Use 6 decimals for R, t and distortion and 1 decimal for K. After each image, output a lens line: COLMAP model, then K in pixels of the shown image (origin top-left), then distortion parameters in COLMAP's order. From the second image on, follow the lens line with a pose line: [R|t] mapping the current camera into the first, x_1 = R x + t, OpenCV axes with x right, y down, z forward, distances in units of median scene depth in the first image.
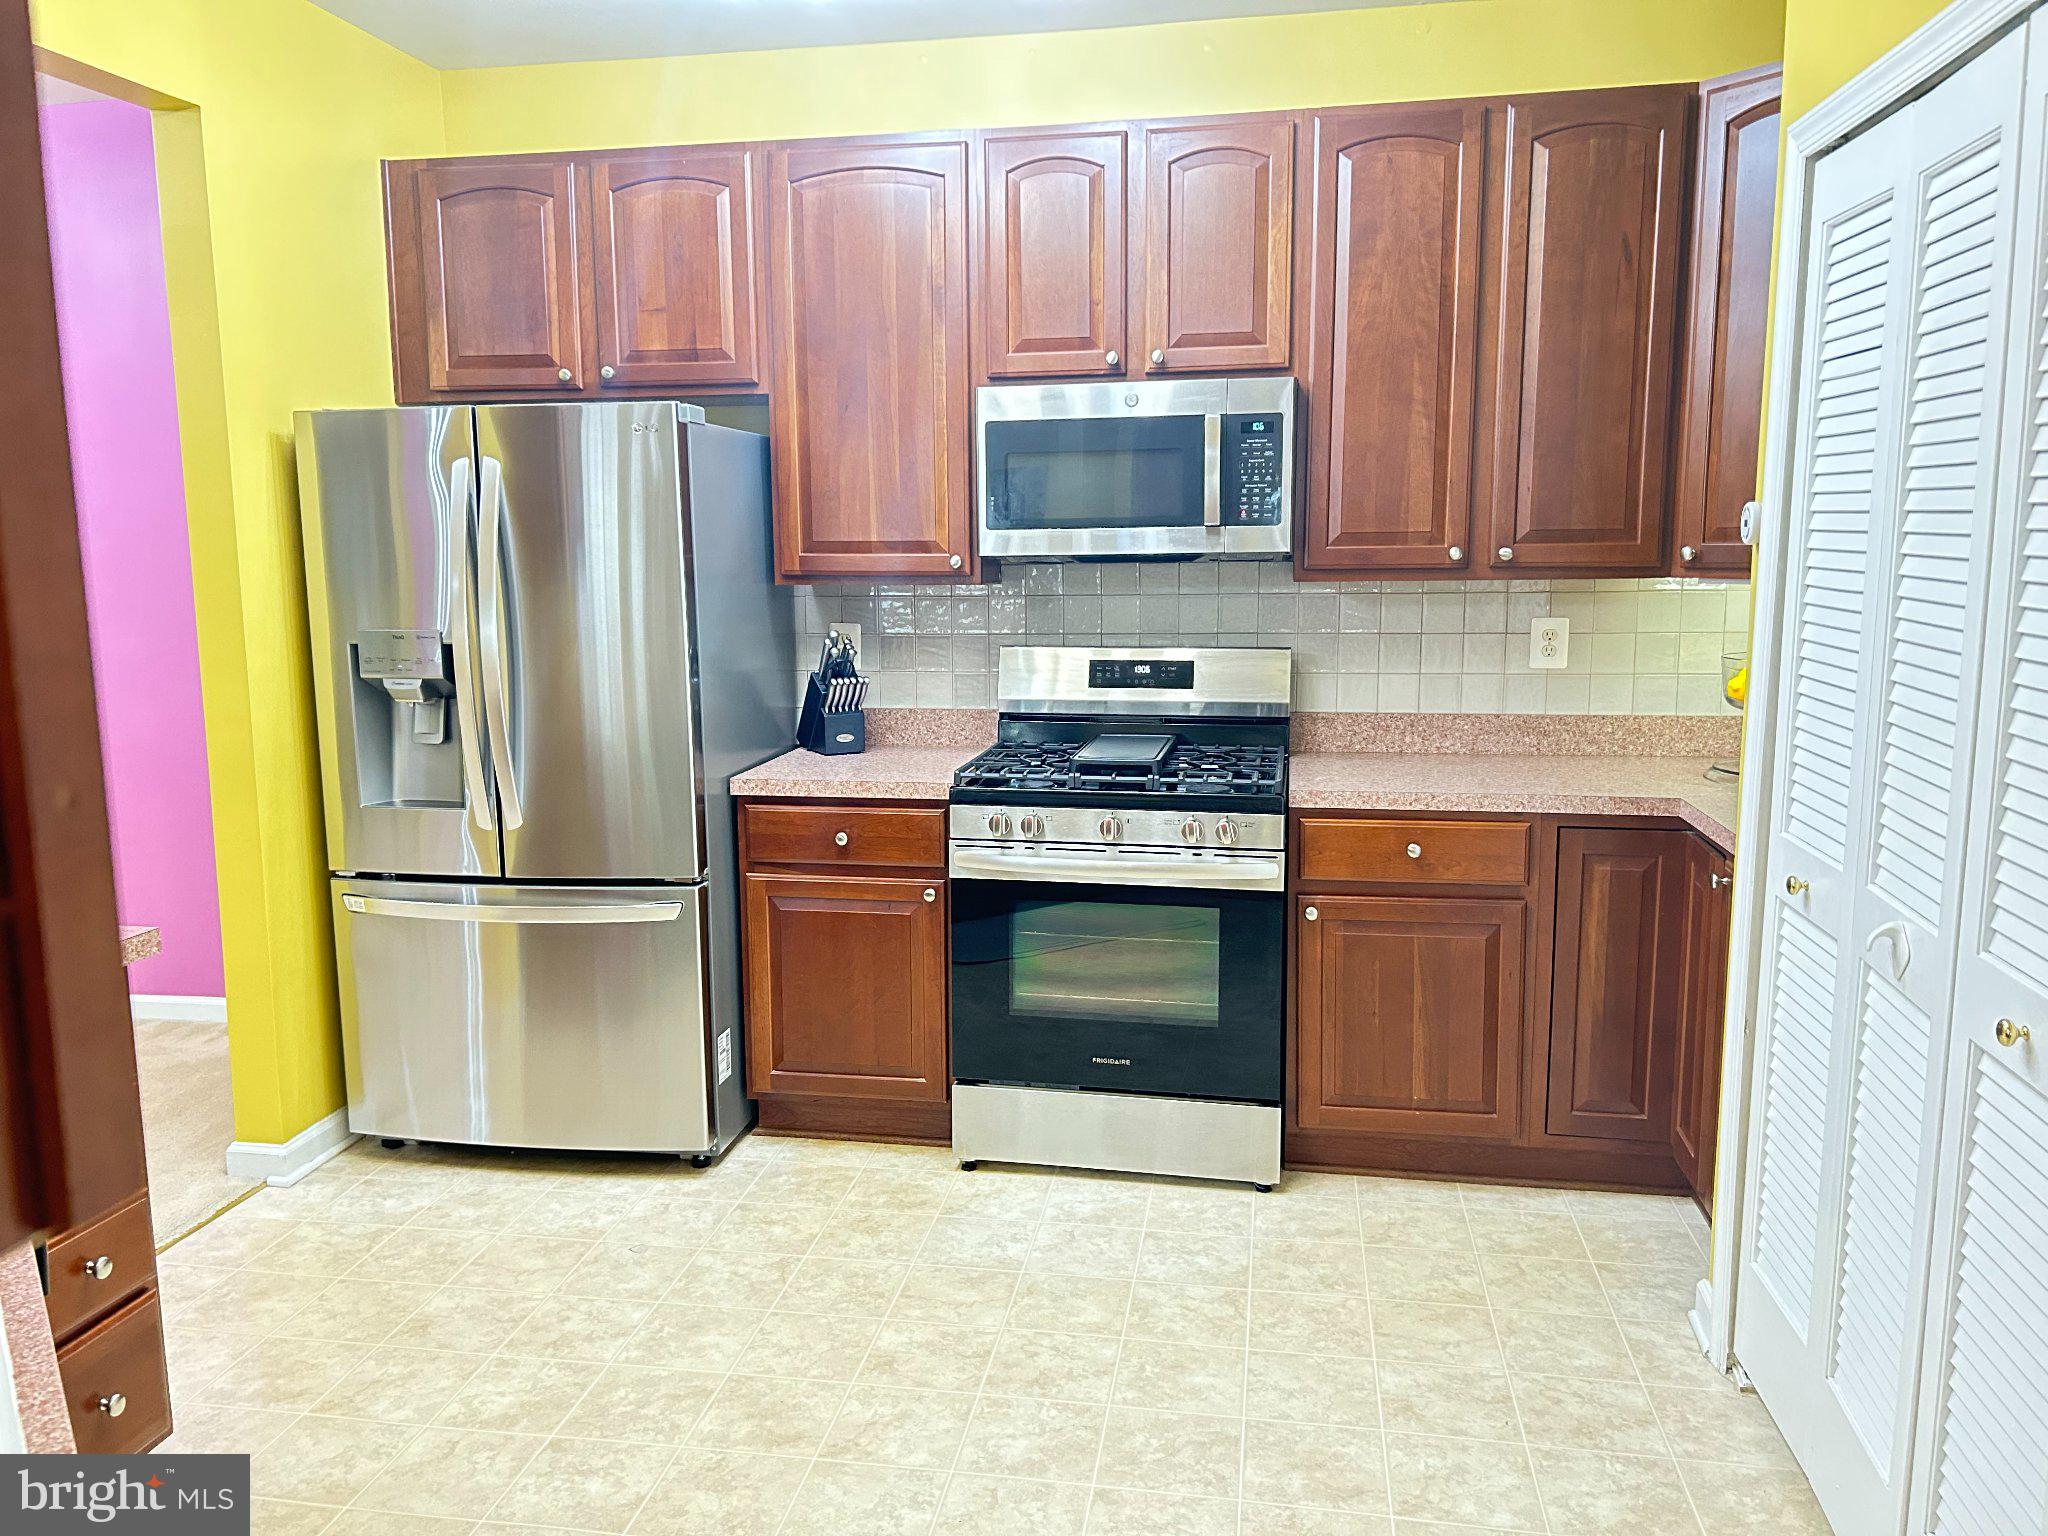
lens RADIAL K [[1530.7, 0, 1034.6], [0, 1530.7, 756.6], [0, 0, 1]] dist [0.056765, -0.070994]
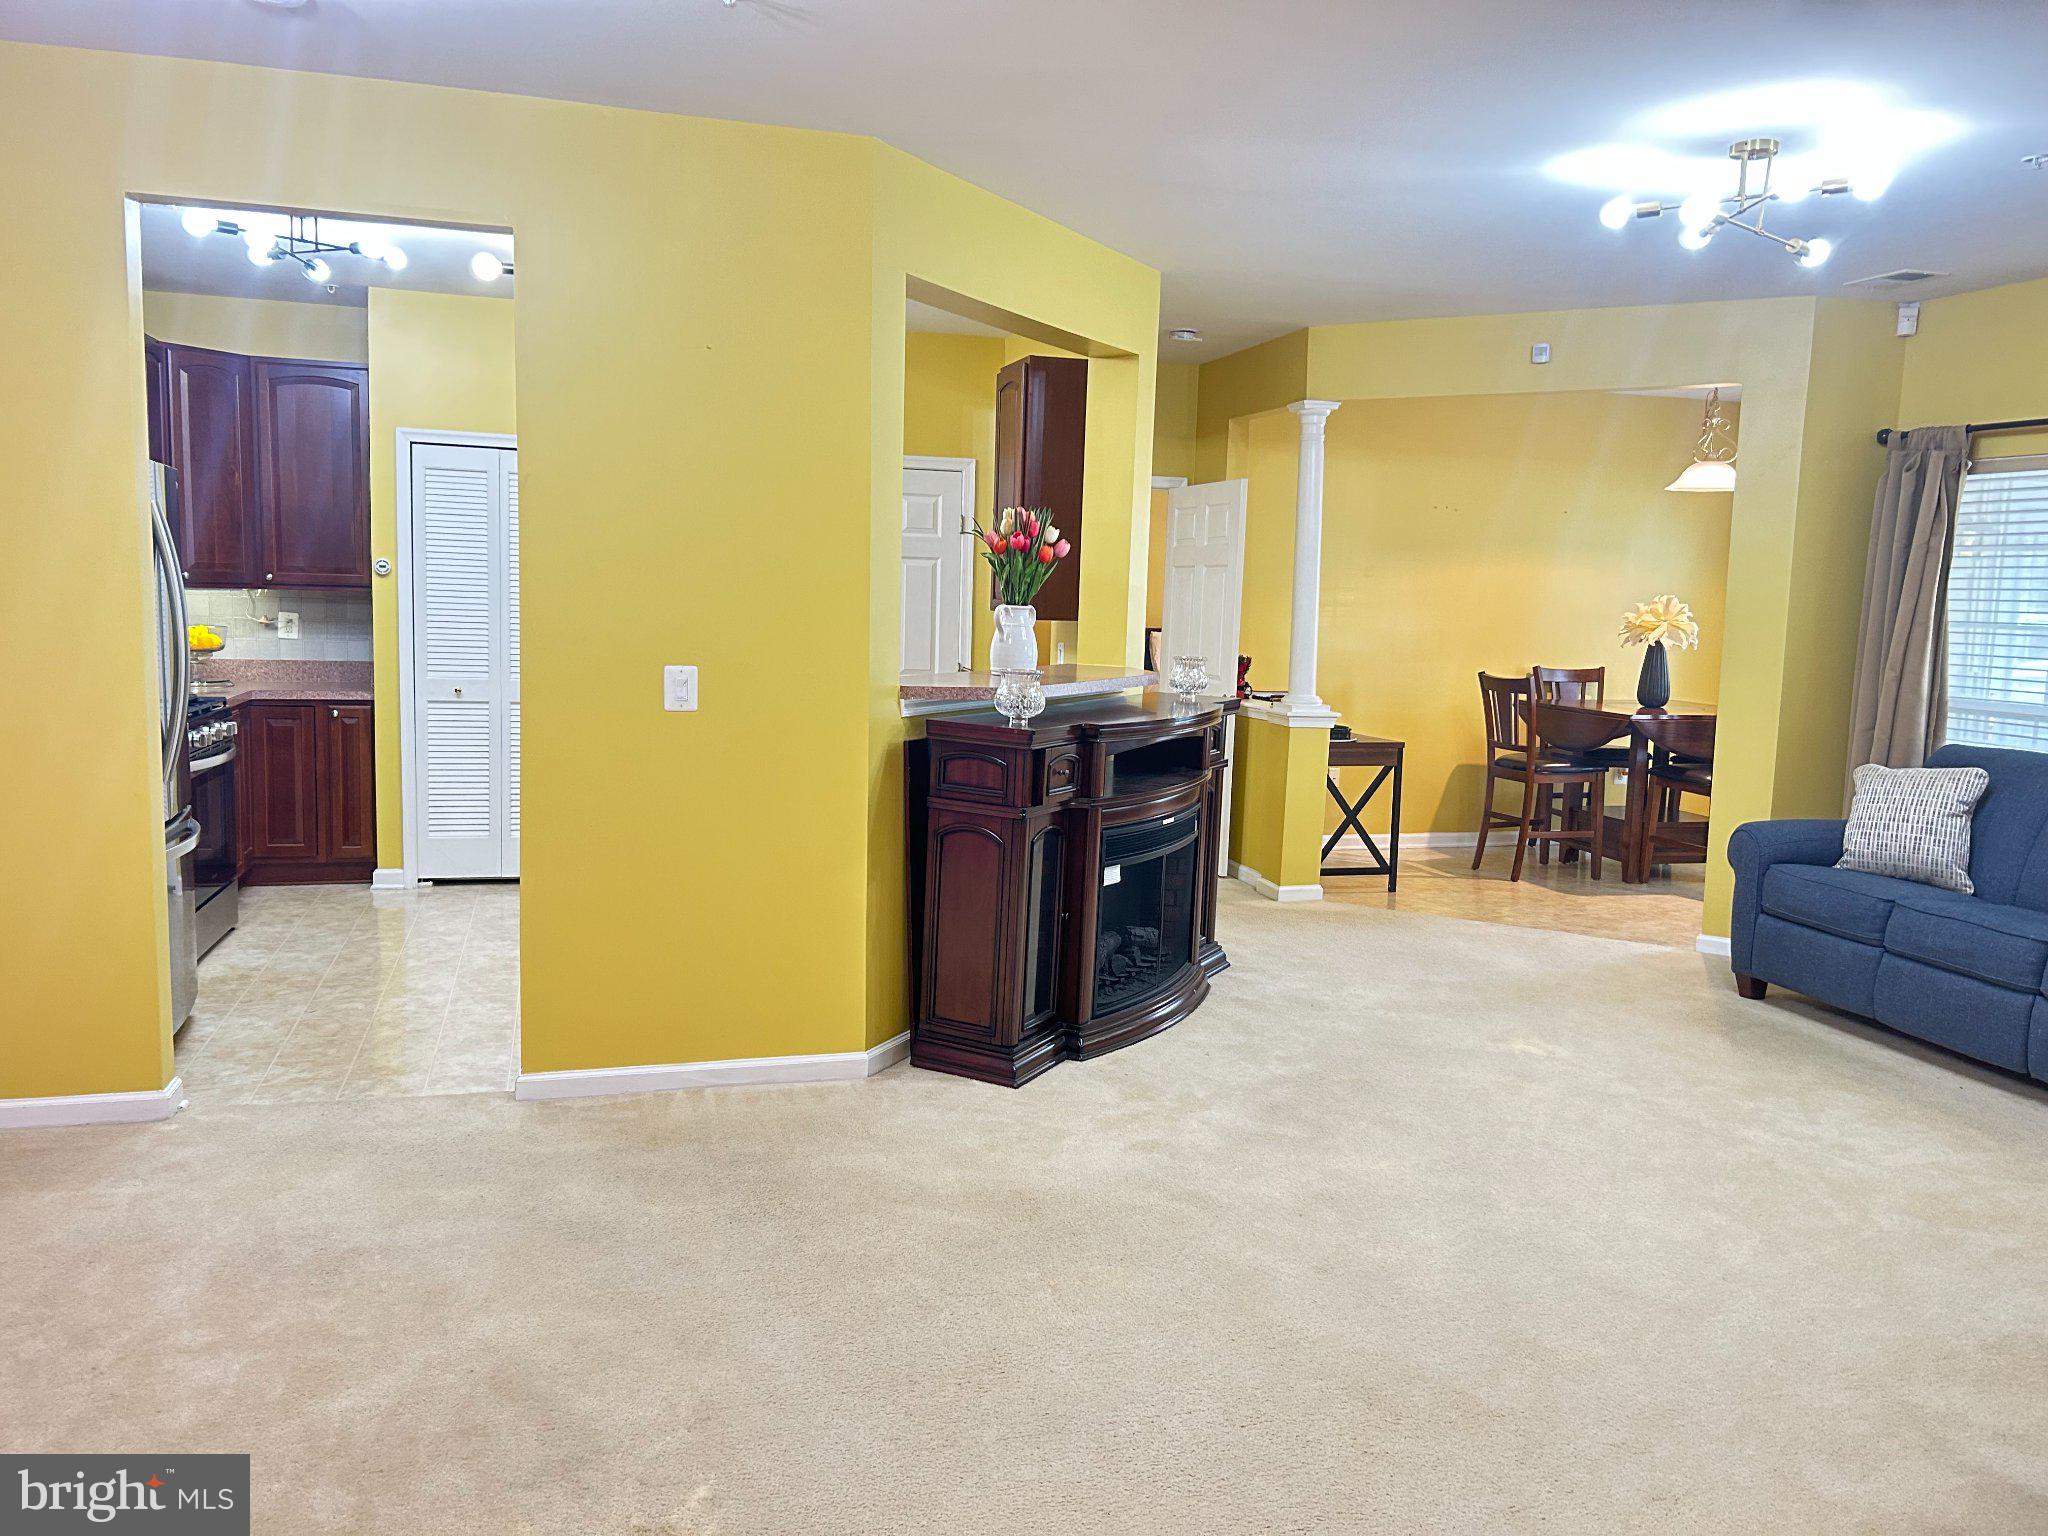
lens RADIAL K [[1530.7, 0, 1007.5], [0, 1530.7, 778.7], [0, 0, 1]] dist [0.056765, -0.070994]
pose [[-0.436344, -0.114813, 0.892425, -1.810402], [0.101187, 0.979273, 0.175461, -0.114554], [-0.894072, 0.166863, -0.415682, 0.899360]]
